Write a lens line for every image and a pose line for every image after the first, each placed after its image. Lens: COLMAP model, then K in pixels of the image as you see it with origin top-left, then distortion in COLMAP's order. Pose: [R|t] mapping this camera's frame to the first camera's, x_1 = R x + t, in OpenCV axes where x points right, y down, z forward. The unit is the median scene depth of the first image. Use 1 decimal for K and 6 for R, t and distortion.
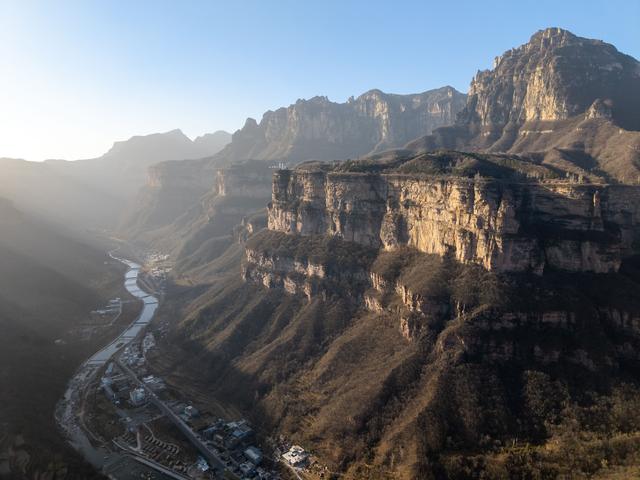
lens RADIAL K [[439.5, 0, 320.0], [0, 439.5, 240.0], [0, 0, 1]] dist [0.043593, -0.040943]
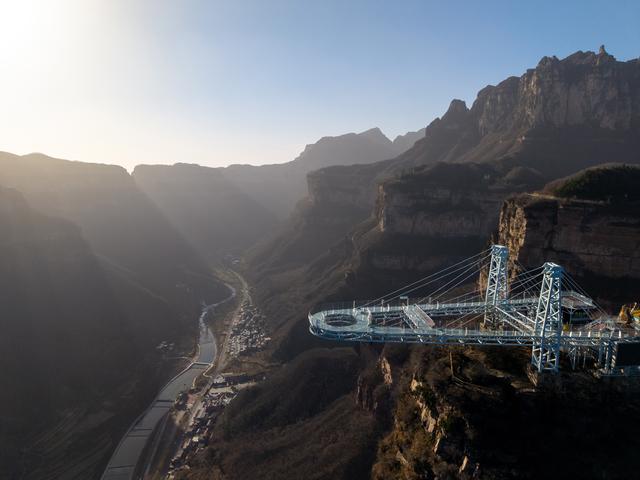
lens RADIAL K [[439.5, 0, 320.0], [0, 439.5, 240.0], [0, 0, 1]] dist [0.043593, -0.040943]
pose [[0.890432, 0.071825, -0.449413, -0.030831], [-0.074423, 0.997156, 0.011909, -0.065830], [0.448991, 0.022843, 0.893244, 0.351330]]
